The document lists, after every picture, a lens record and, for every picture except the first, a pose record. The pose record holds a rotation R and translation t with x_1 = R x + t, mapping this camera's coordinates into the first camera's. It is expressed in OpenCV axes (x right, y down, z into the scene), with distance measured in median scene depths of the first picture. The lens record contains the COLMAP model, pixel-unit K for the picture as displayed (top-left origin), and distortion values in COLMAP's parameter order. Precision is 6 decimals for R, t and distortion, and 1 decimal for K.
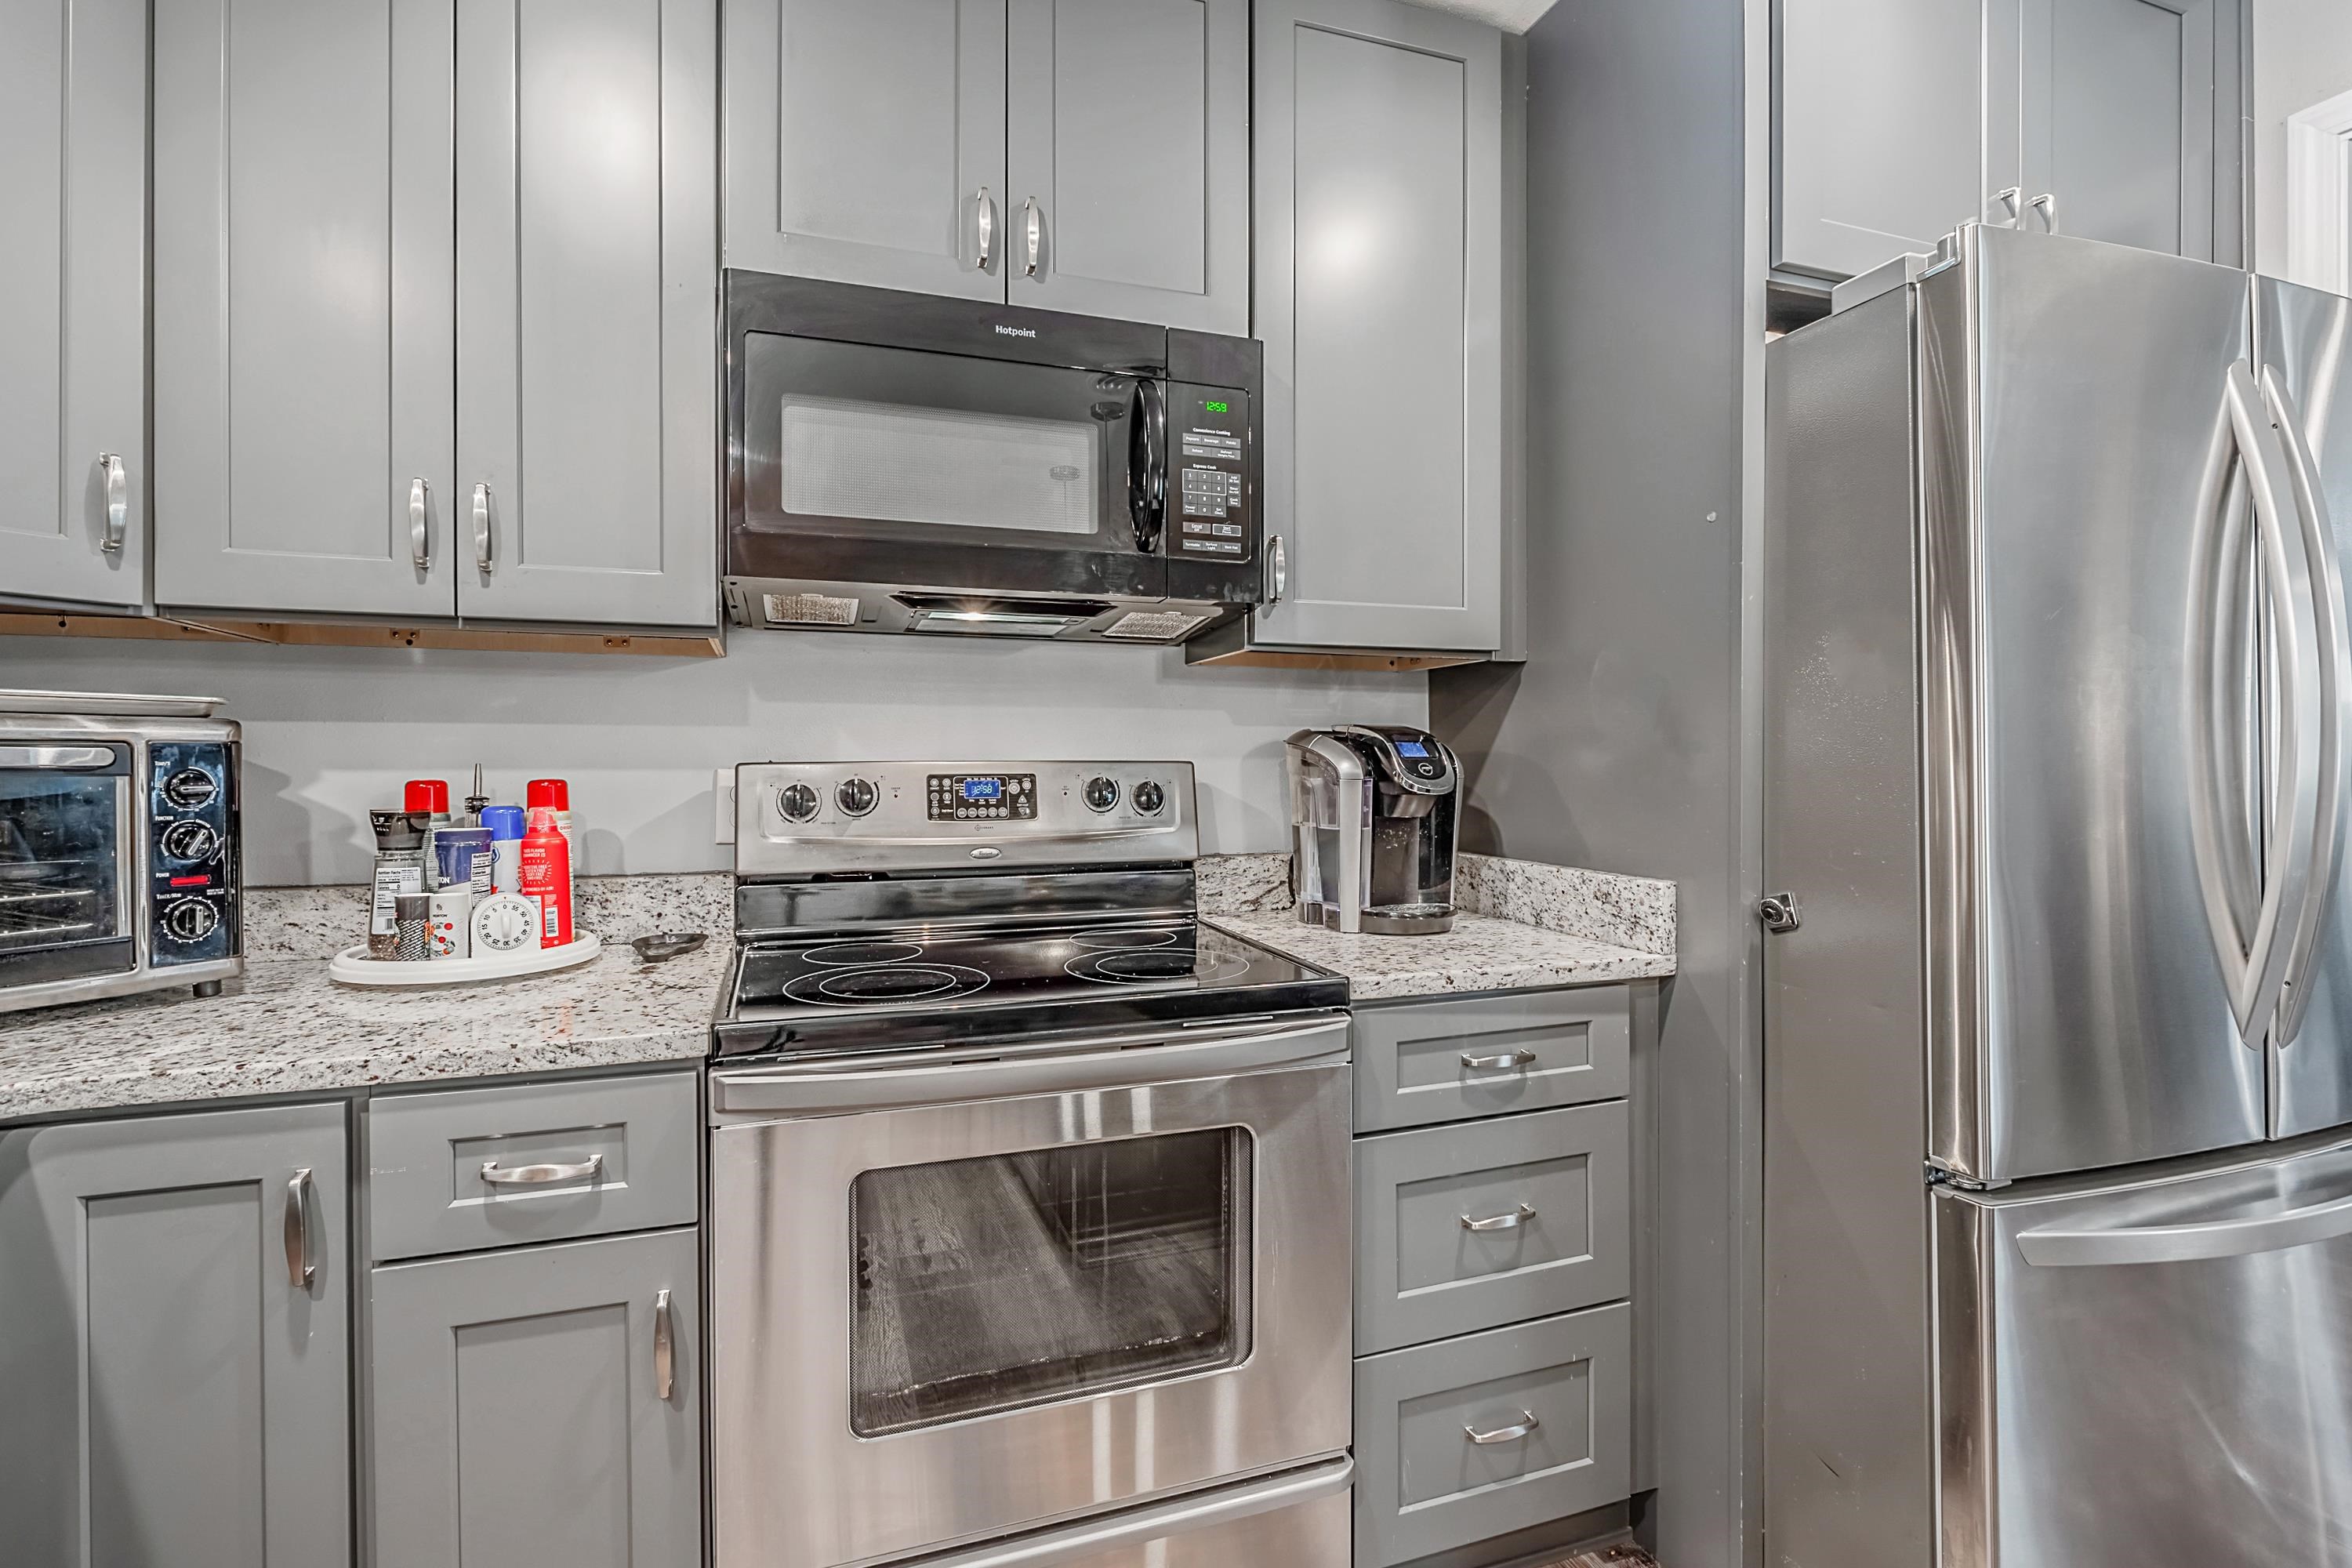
lens RADIAL K [[1089.1, 0, 1166.1], [0, 1089.1, 771.9], [0, 0, 1]] dist [-0.001697, -0.000703]
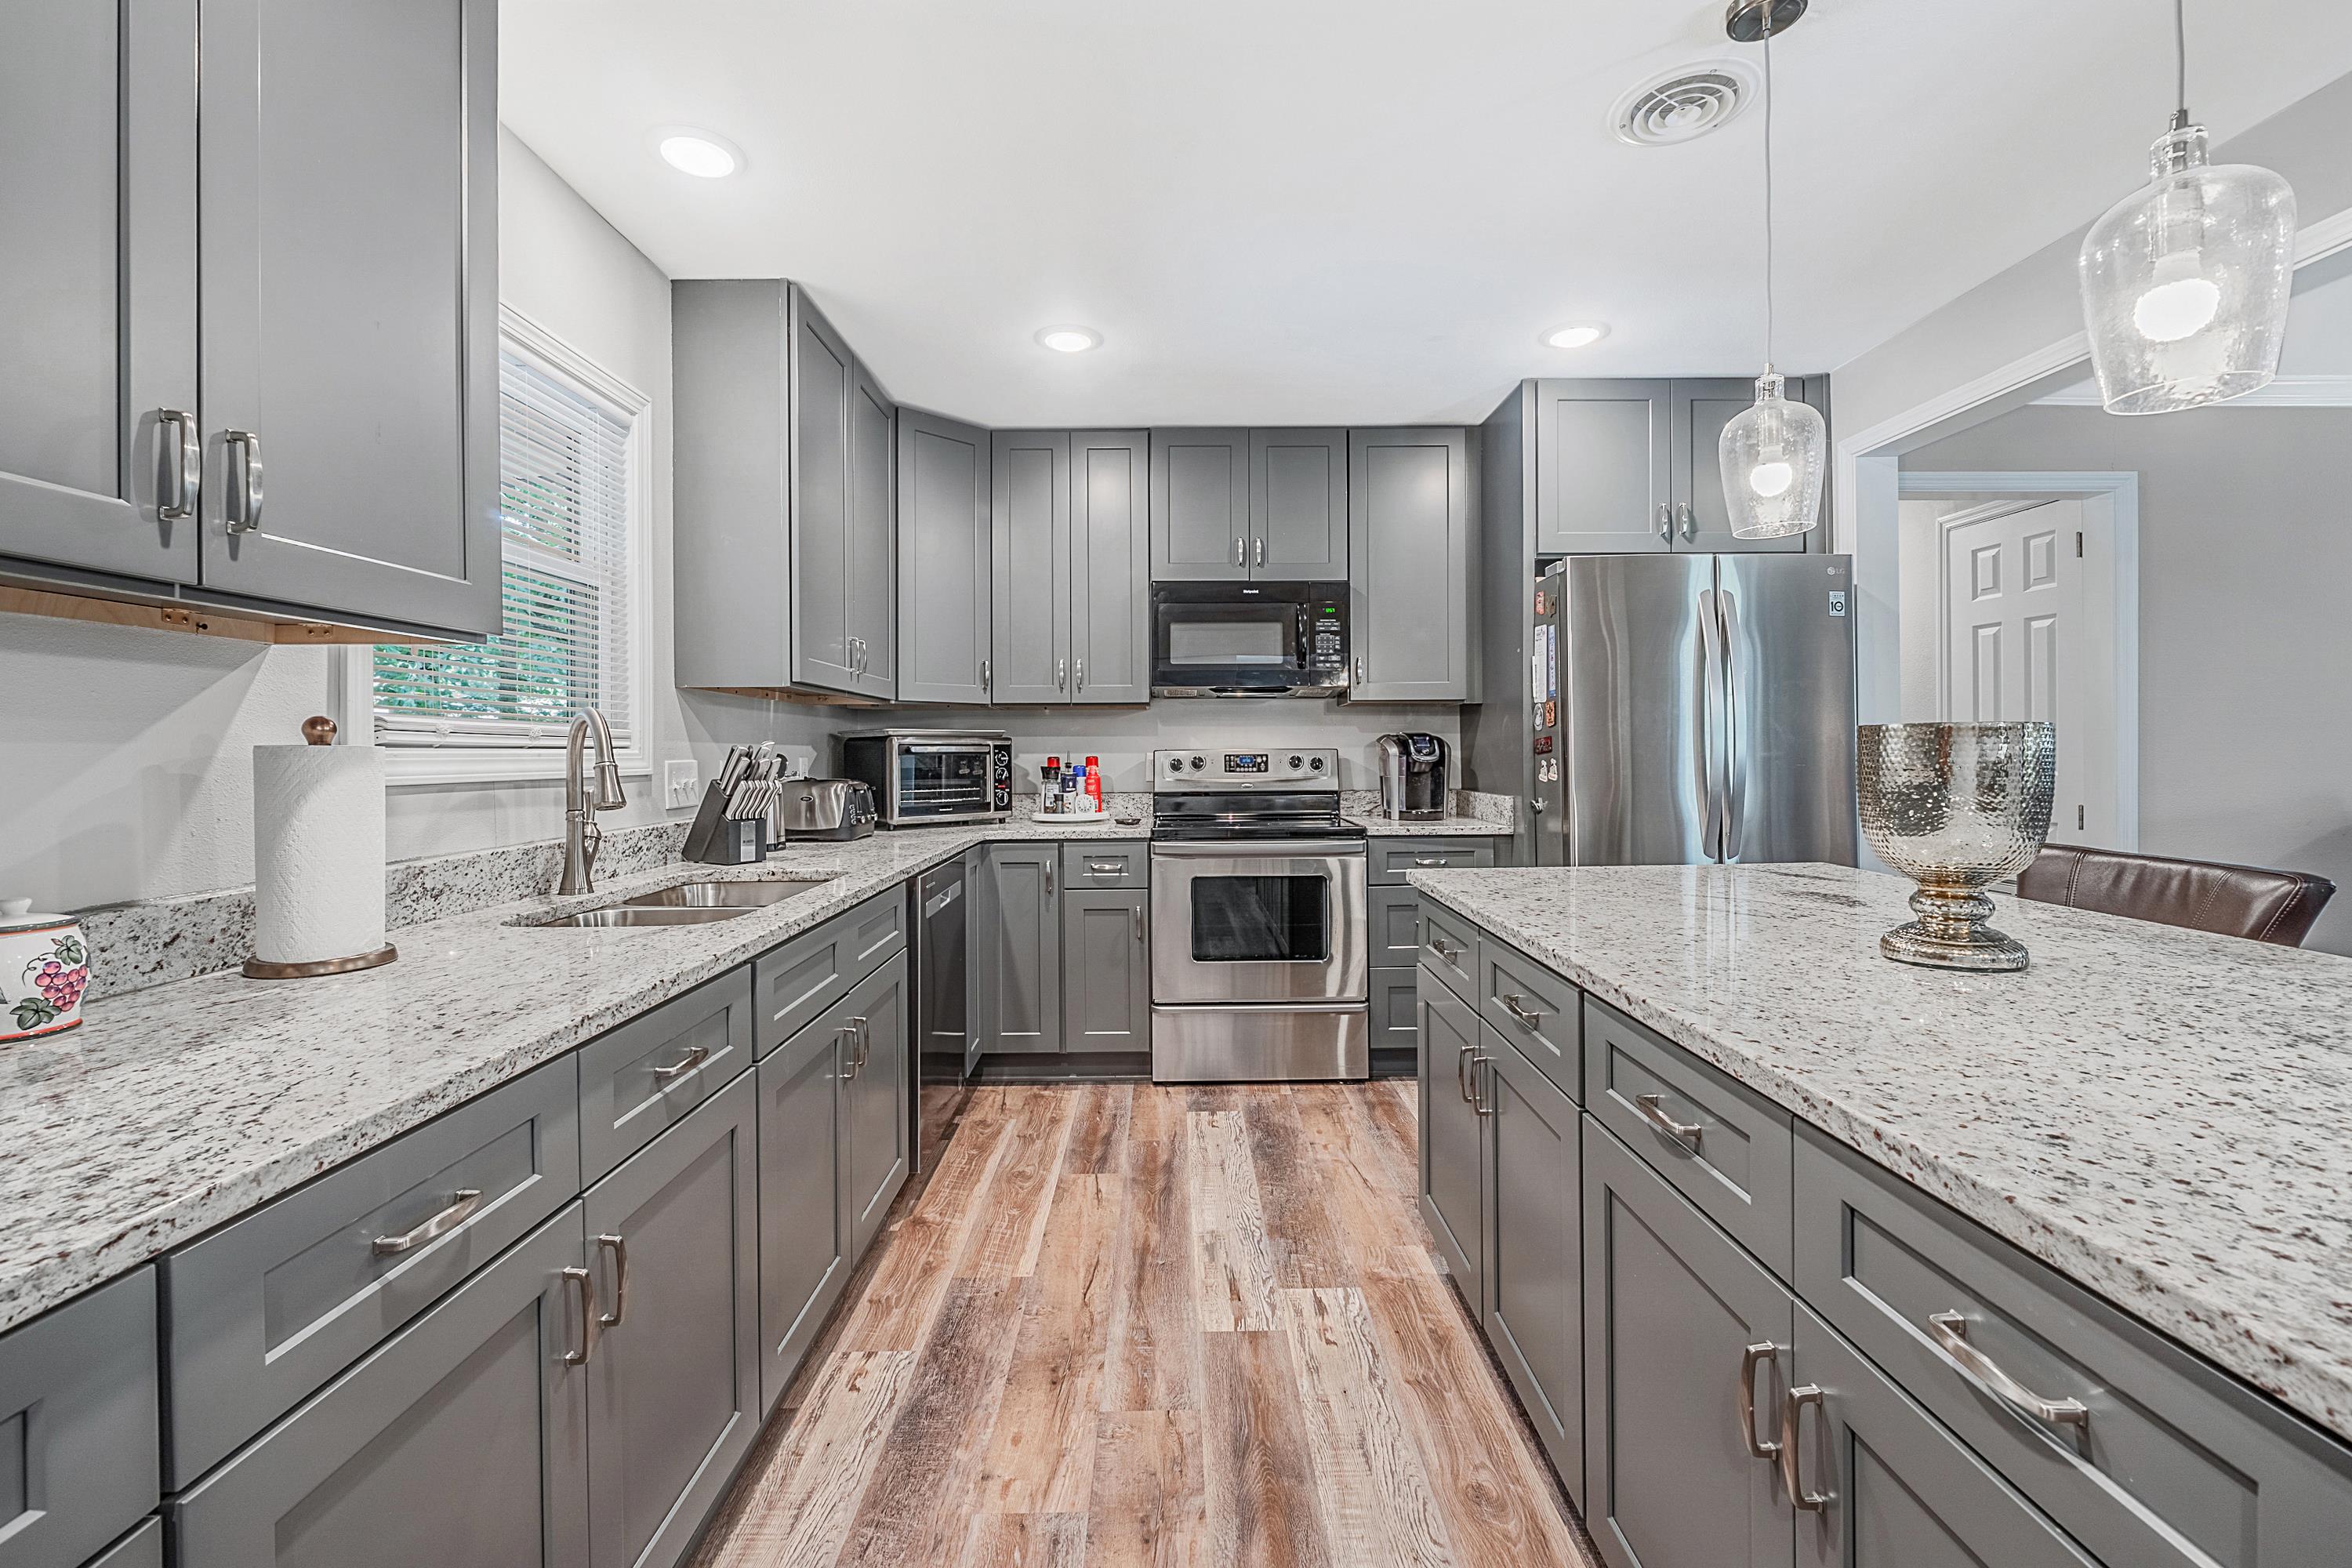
lens RADIAL K [[999.3, 0, 1186.3], [0, 999.3, 760.5], [0, 0, 1]] dist [-0.003474, -0.000594]
pose [[0.950278, -0.002181, -0.311395, 0.470460], [0.002769, 0.999995, 0.001449, 0.014588], [0.311390, -0.002239, 0.950280, -1.385835]]
